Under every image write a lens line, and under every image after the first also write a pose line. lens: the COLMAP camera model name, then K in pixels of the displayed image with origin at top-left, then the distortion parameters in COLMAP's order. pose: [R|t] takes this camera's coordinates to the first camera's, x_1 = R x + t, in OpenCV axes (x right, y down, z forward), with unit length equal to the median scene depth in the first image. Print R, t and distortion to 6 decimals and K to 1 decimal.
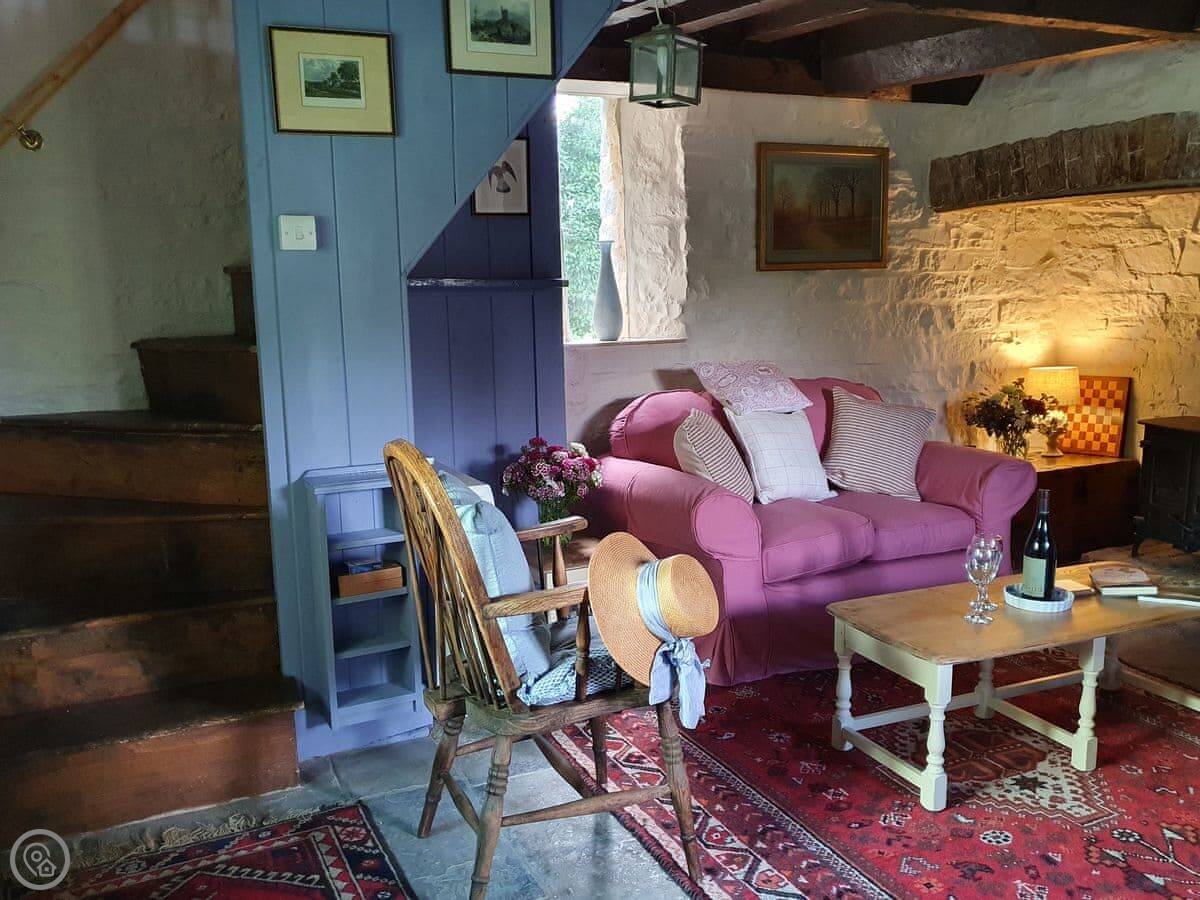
lens RADIAL K [[1055.7, 0, 635.9], [0, 1055.7, 443.6], [0, 0, 1]] dist [0.087217, -0.123183]
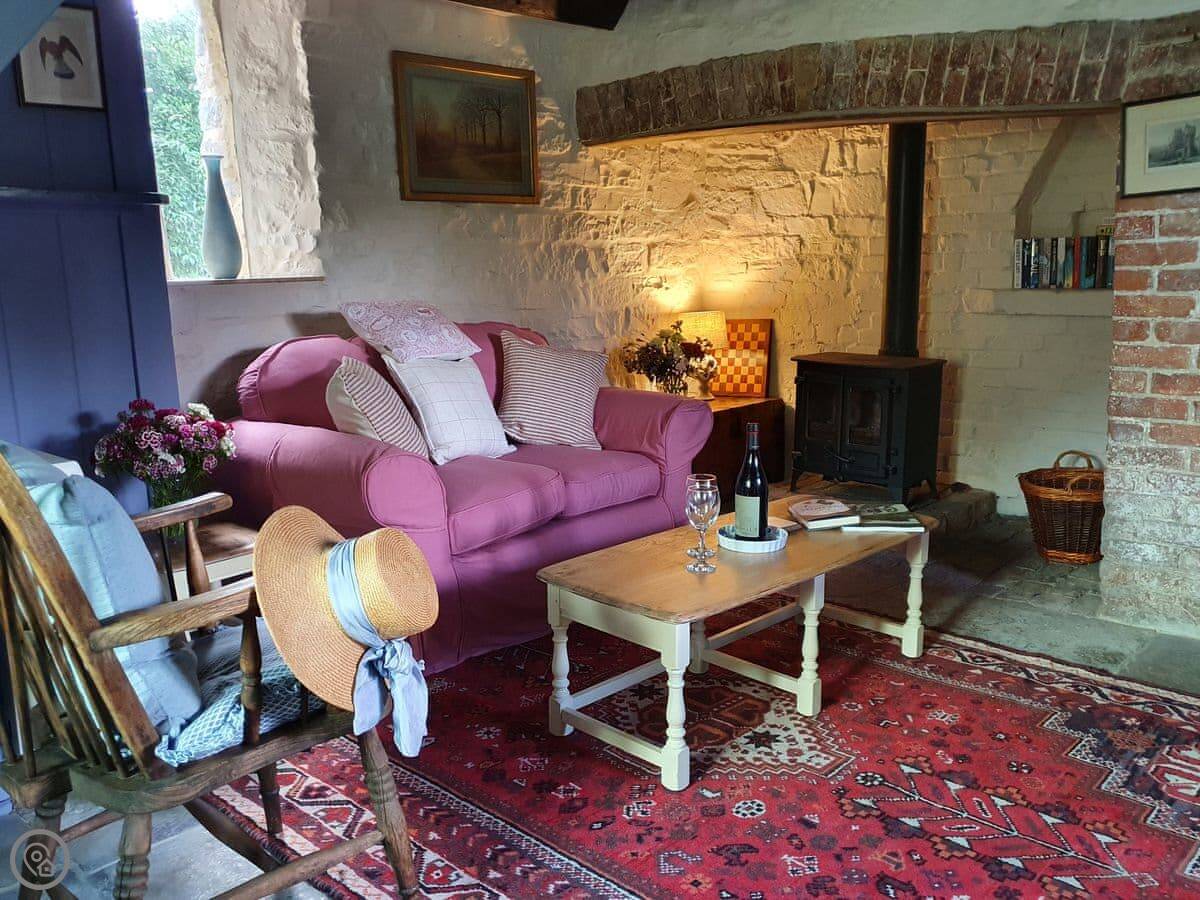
lens RADIAL K [[1043.1, 0, 630.1], [0, 1043.1, 456.8], [0, 0, 1]] dist [0.081610, -0.097375]
pose [[0.936450, -0.069015, 0.343946, -0.019219], [0.055060, 0.997221, 0.050191, 0.012419], [-0.346454, -0.028064, 0.937647, 0.108040]]
